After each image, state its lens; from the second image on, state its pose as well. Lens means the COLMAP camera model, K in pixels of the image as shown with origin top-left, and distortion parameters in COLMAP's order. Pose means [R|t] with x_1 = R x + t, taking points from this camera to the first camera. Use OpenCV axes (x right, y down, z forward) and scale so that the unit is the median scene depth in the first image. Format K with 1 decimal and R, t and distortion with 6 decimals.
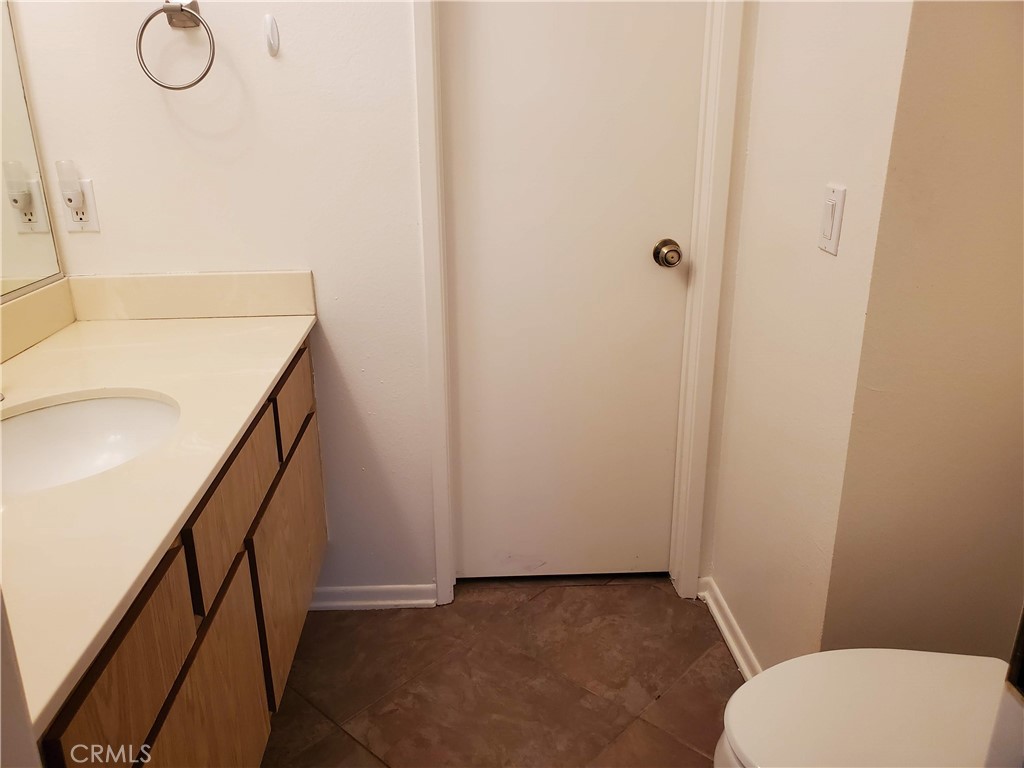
lens RADIAL K [[783.6, 0, 506.3], [0, 783.6, 385.1], [0, 0, 1]] dist [0.003091, 0.019433]
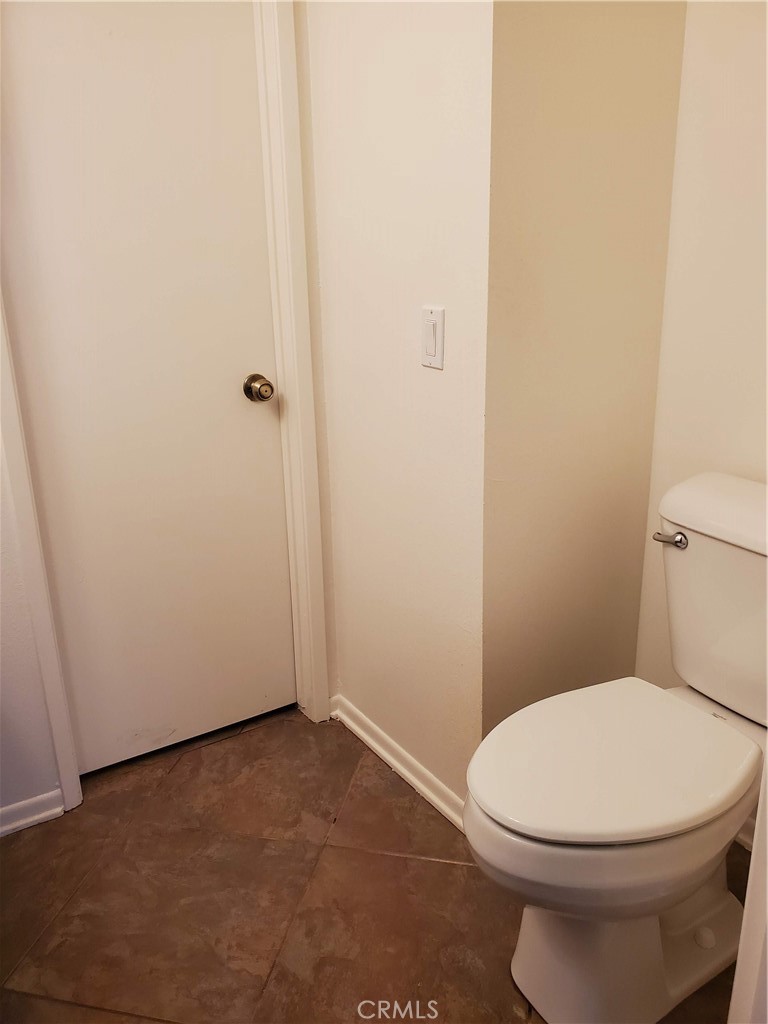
lens RADIAL K [[783.6, 0, 381.6], [0, 783.6, 507.6], [0, 0, 1]] dist [0.003091, 0.019433]
pose [[0.870269, -0.159469, 0.466049, -0.153982], [0.178074, 0.984008, 0.004177, 0.007780], [-0.459262, 0.079356, 0.884749, 0.044134]]
